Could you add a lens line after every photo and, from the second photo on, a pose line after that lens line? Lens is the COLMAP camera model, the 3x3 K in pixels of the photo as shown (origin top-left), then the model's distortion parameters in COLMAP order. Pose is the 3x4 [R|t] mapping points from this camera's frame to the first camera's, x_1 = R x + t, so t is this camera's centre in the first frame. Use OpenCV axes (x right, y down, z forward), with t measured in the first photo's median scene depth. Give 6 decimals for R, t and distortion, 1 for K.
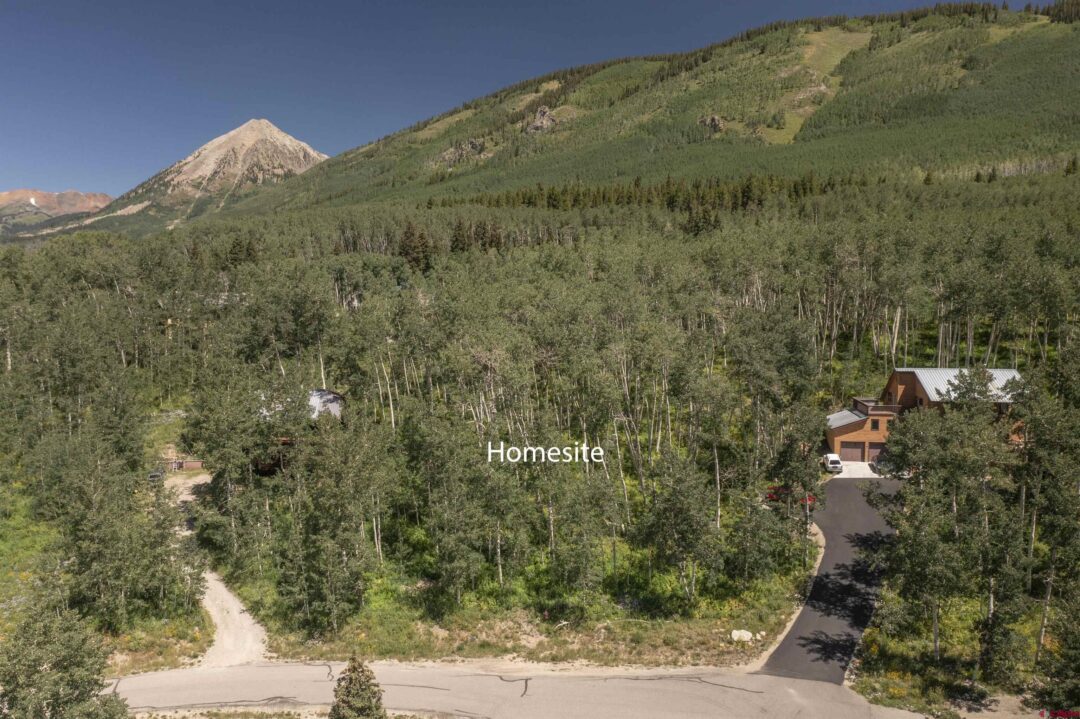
lens RADIAL K [[858.2, 0, 540.3], [0, 858.2, 360.3], [0, 0, 1]] dist [-0.017809, -0.000790]
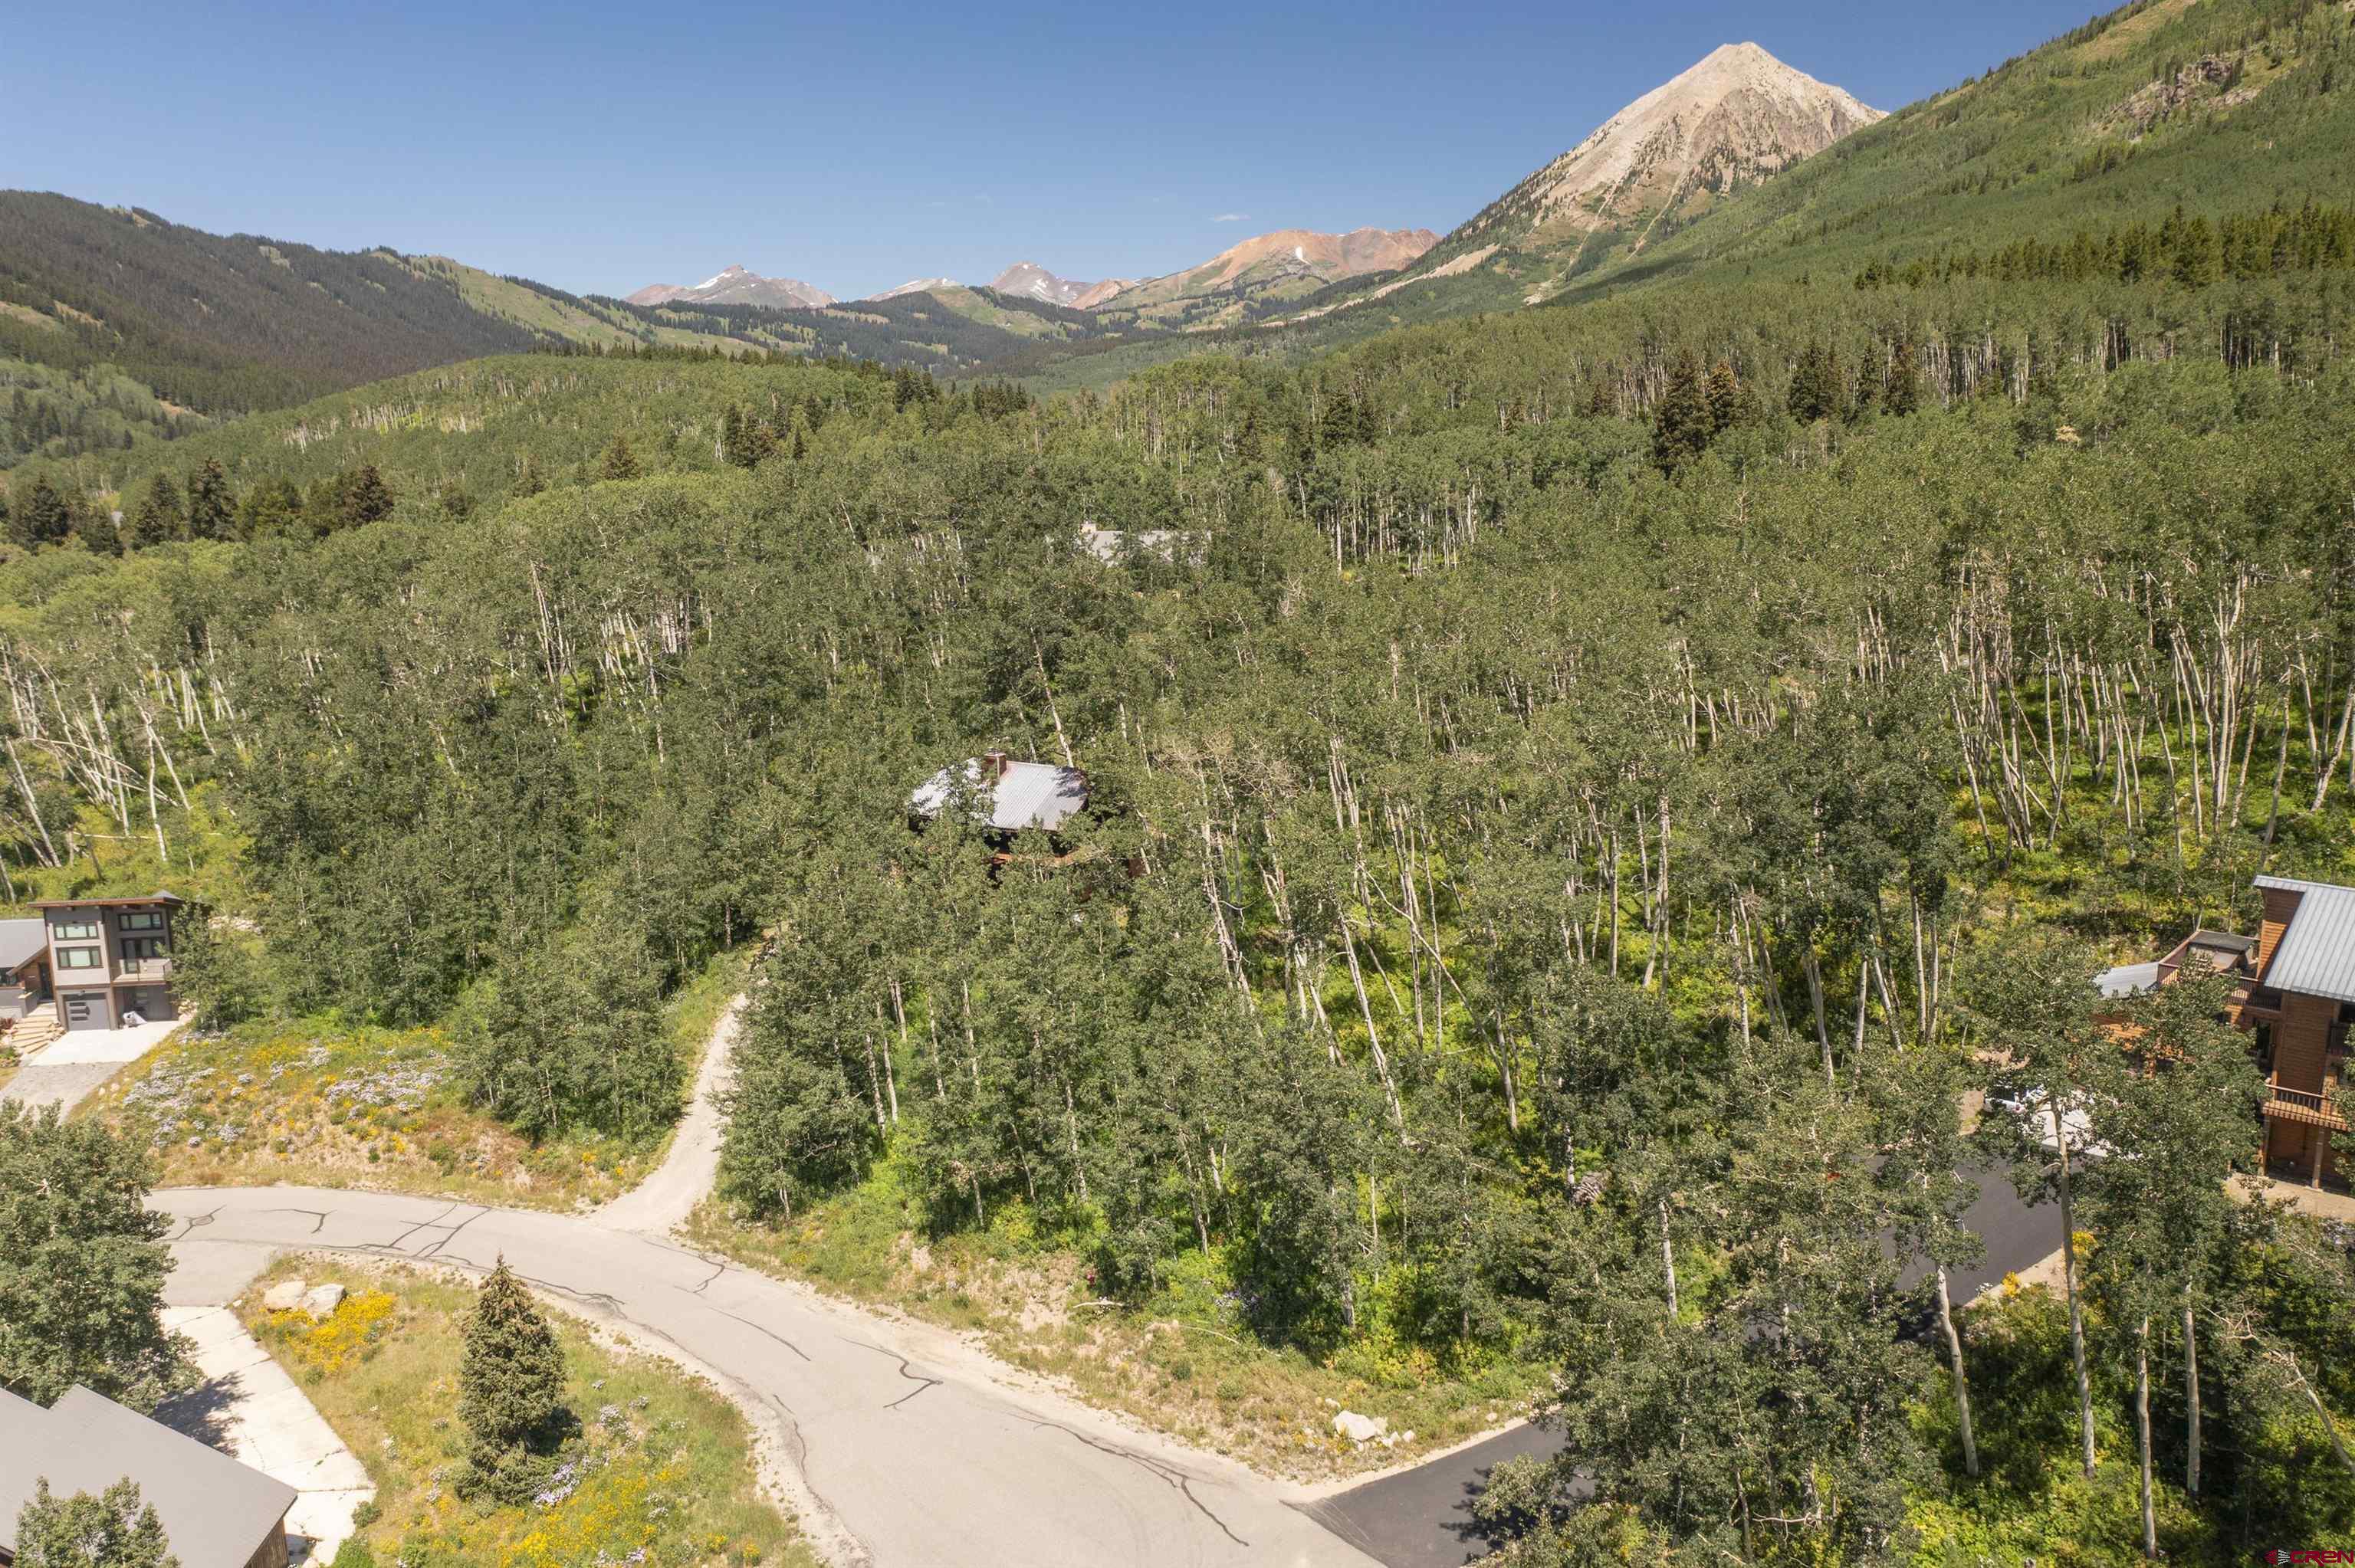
lens RADIAL K [[1871.1, 0, 1176.7], [0, 1871.1, 781.4], [0, 0, 1]] dist [-0.017809, -0.000790]
pose [[0.818902, 0.107064, -0.563859, 0.478337], [-0.044826, 0.991377, 0.123138, -0.108898], [0.572180, -0.075562, 0.816640, 0.079276]]
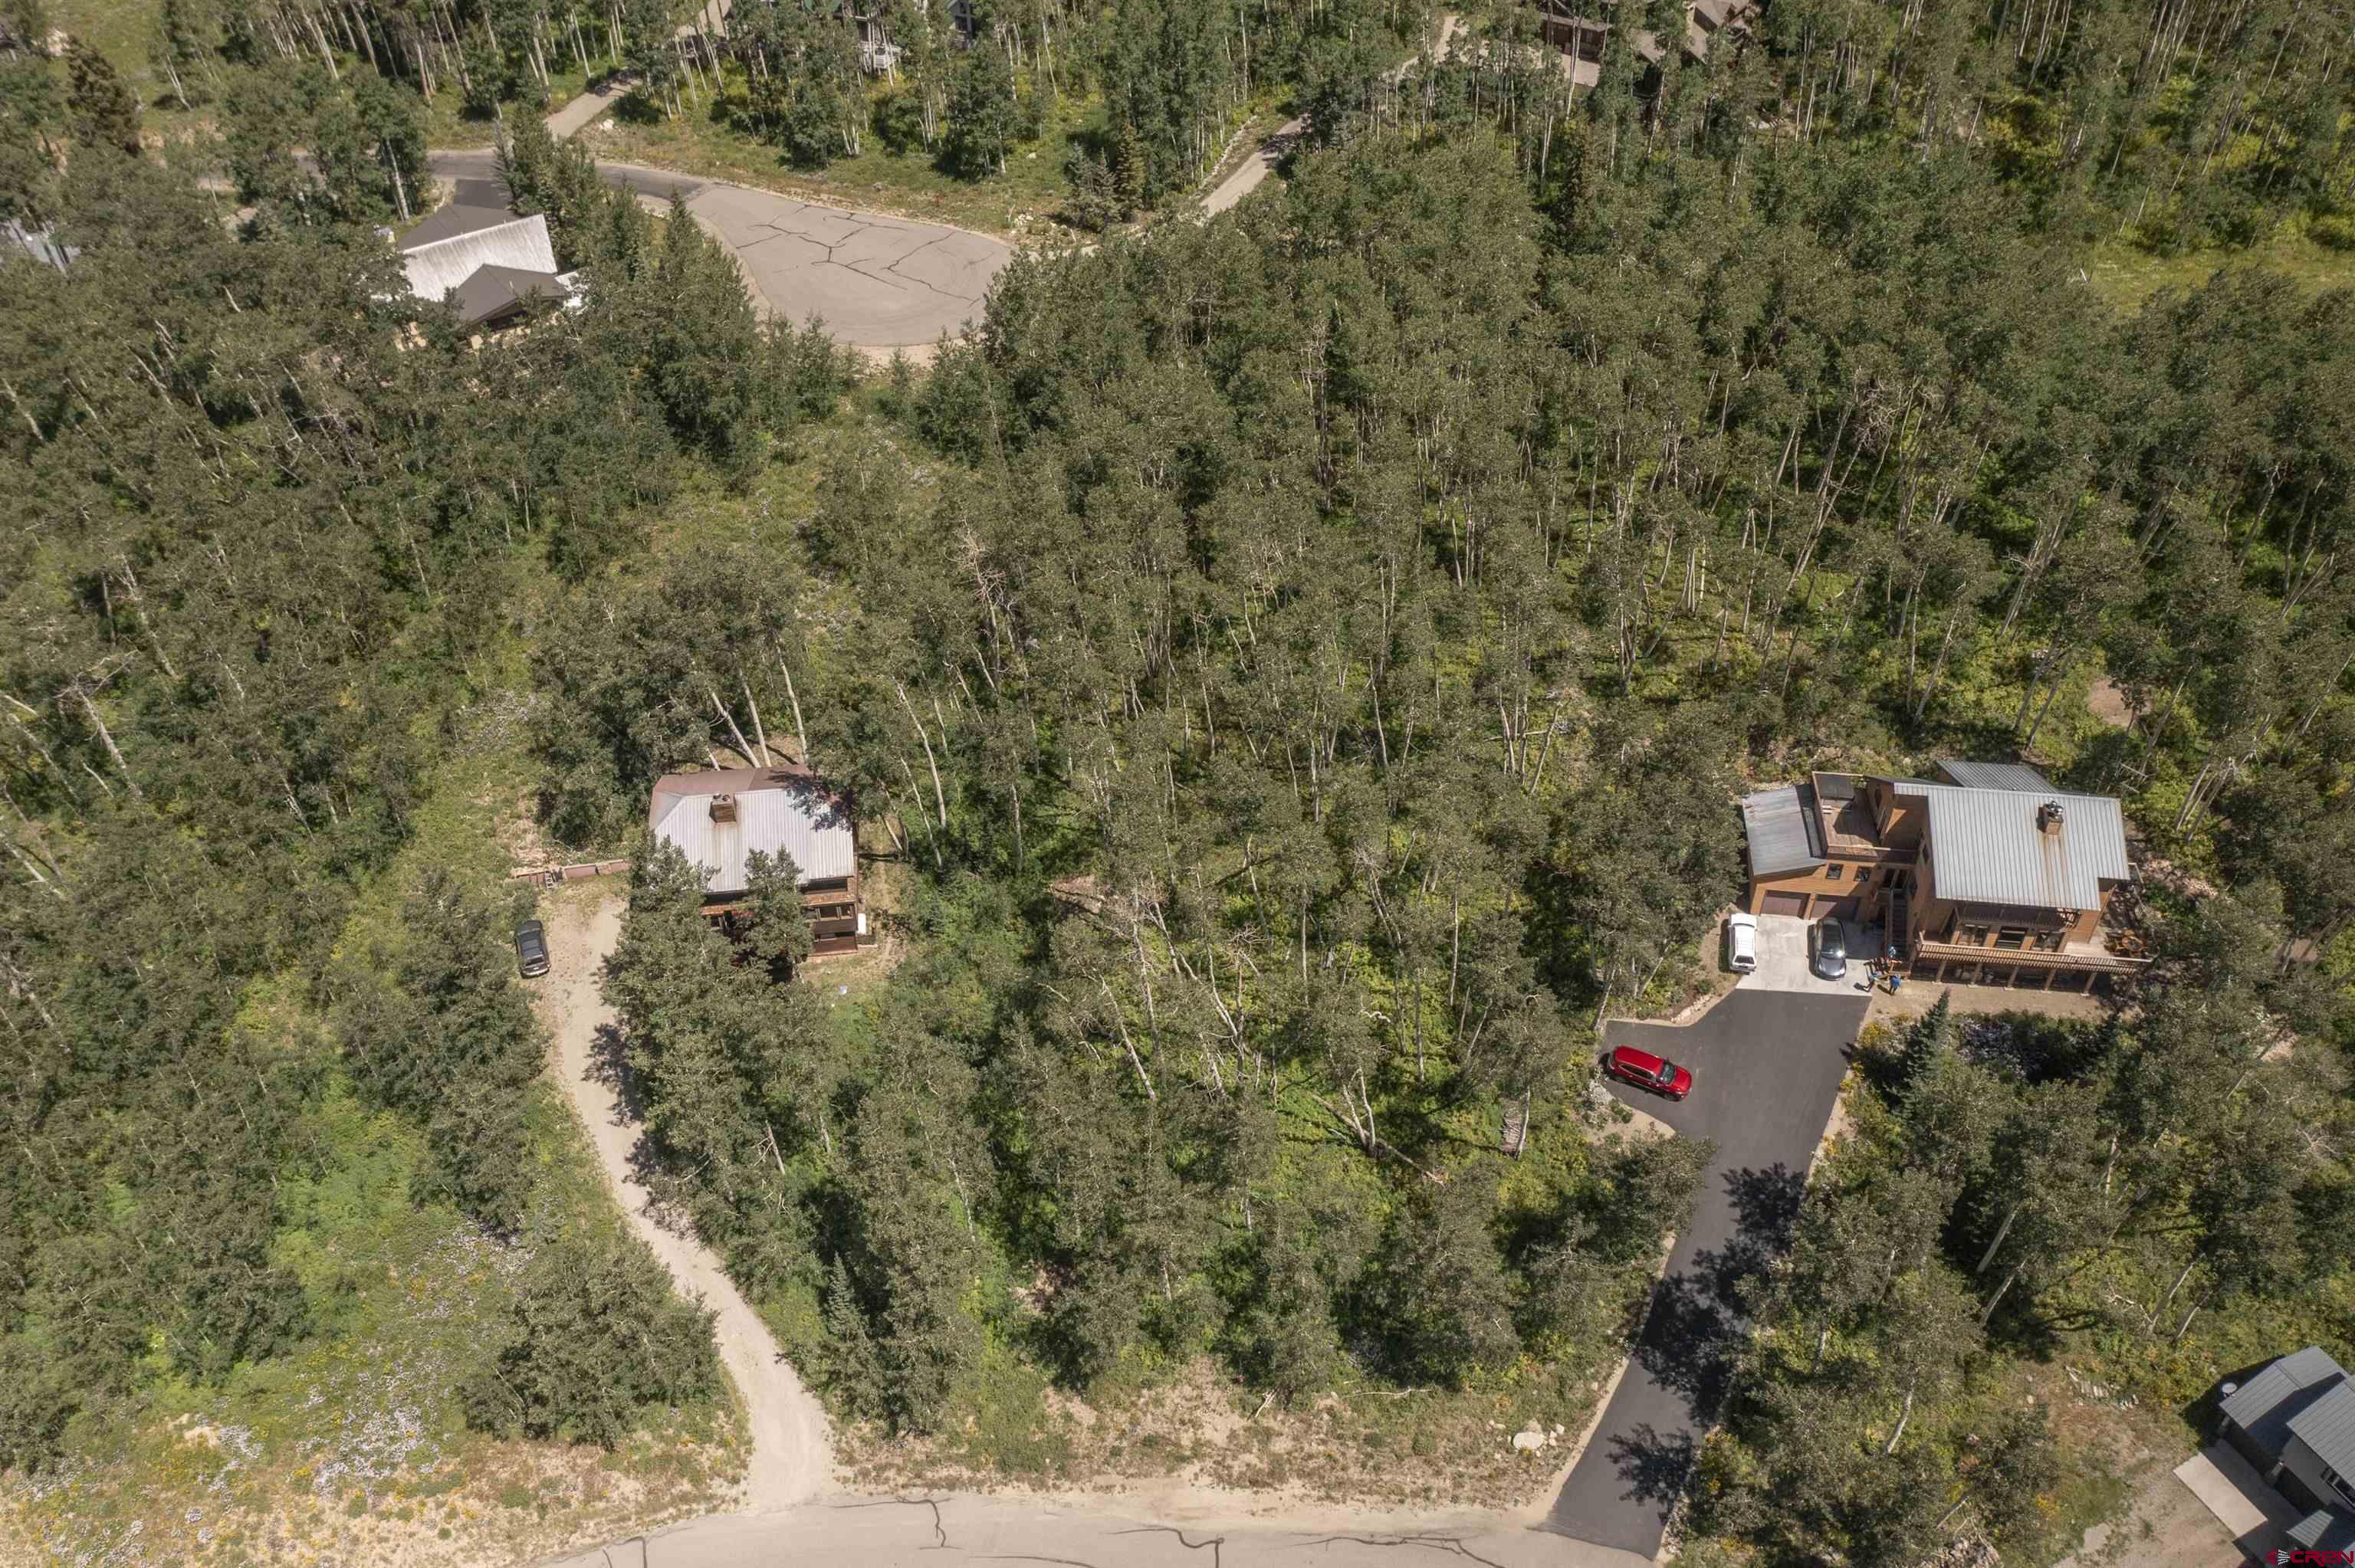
lens RADIAL K [[1871.1, 0, 1178.1], [0, 1871.1, 785.9], [0, 0, 1]] dist [-0.017809, -0.000790]
pose [[0.999984, -0.003625, 0.004443, -0.033235], [0.000368, 0.813782, 0.581170, -0.658994], [-0.005722, -0.581159, 0.813770, 0.063010]]
